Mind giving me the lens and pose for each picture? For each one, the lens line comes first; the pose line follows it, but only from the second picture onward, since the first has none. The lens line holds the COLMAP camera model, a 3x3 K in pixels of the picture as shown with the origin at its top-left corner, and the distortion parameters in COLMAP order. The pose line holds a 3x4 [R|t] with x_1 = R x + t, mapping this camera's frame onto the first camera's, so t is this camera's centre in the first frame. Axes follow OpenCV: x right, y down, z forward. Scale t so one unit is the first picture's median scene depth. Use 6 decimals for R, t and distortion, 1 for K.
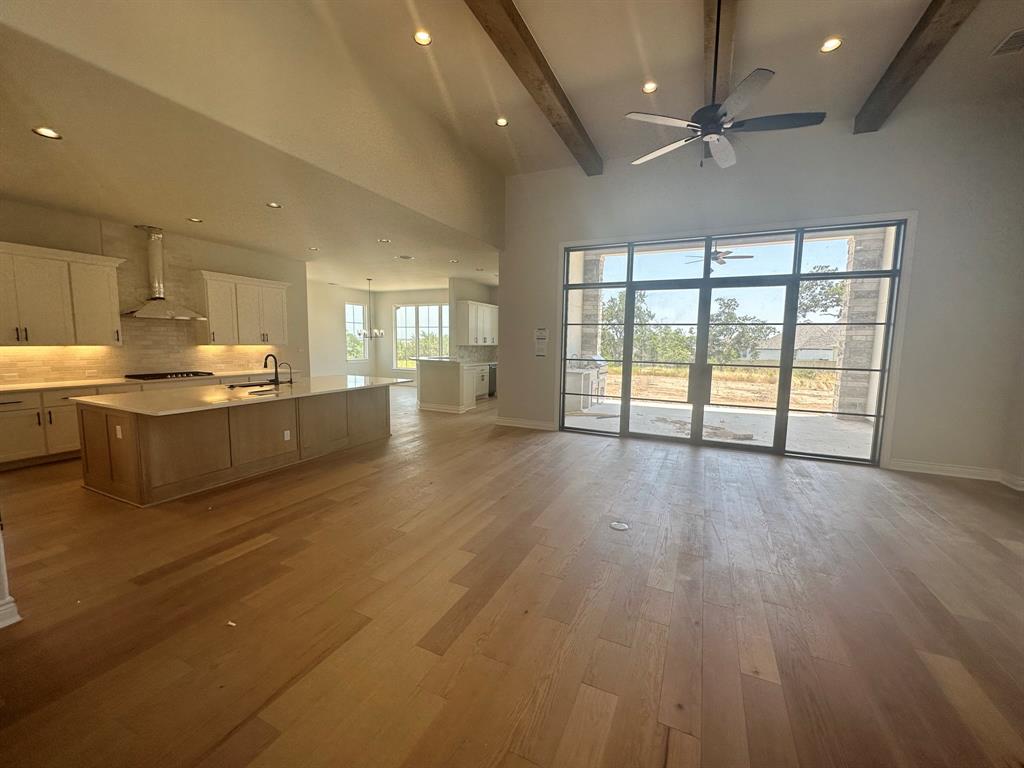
lens RADIAL K [[412.6, 0, 511.4], [0, 412.6, 384.8], [0, 0, 1]] dist [-0.002298, -0.000399]
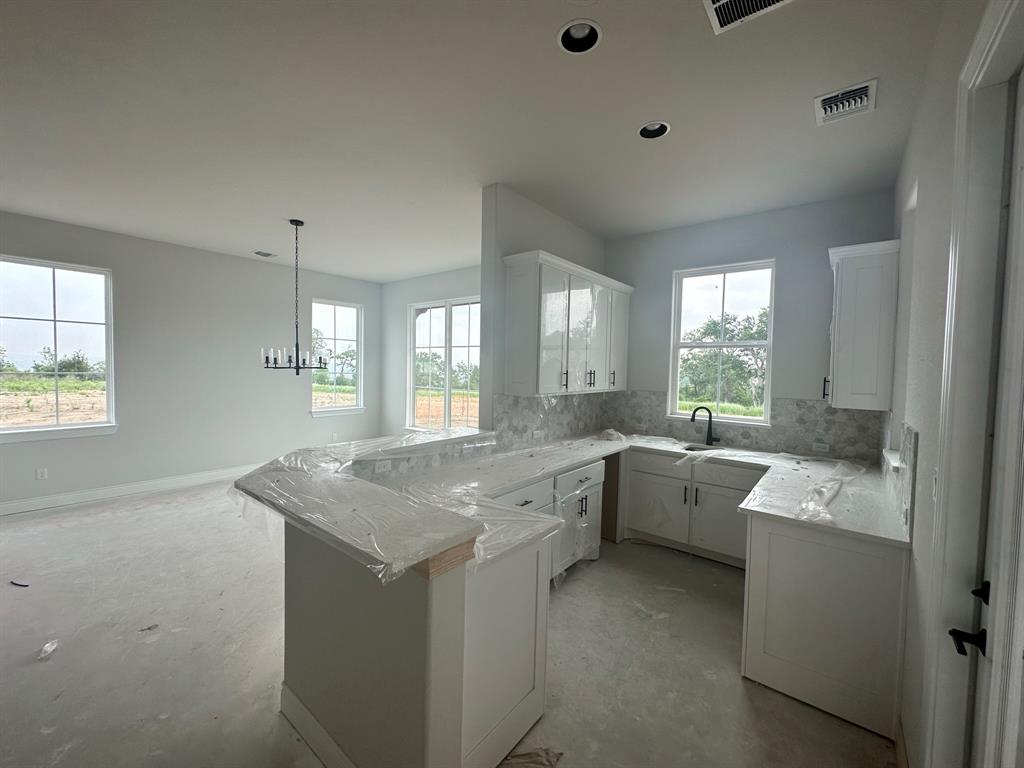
lens RADIAL K [[412.6, 0, 508.1], [0, 412.6, 383.5], [0, 0, 1]] dist [-0.002298, -0.000399]
pose [[0.970659, 0.016035, -0.239927, -0.079521], [-0.032740, 0.997295, -0.065801, -0.129426], [0.238223, 0.071726, 0.968558, 1.059879]]
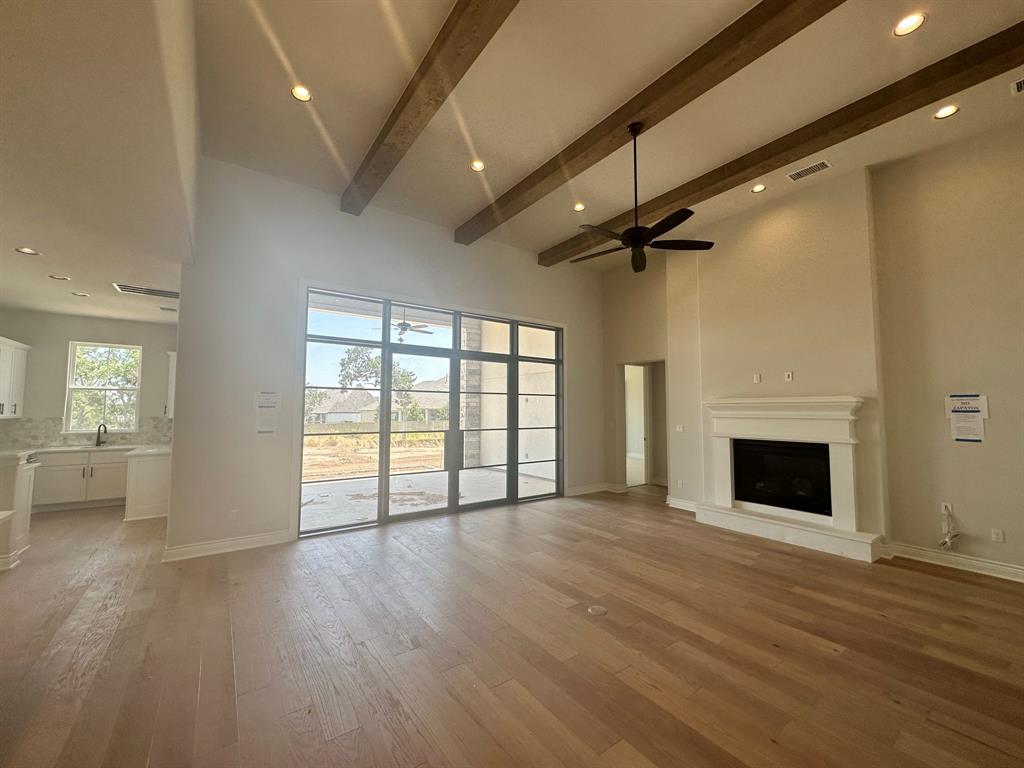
lens RADIAL K [[412.6, 0, 516.1], [0, 412.6, 381.3], [0, 0, 1]] dist [-0.002298, -0.000399]
pose [[0.484413, 0.047052, 0.873573, -0.328859], [0.097441, 0.989437, -0.107326, -0.041047], [-0.869396, 0.137111, 0.474711, 0.320866]]
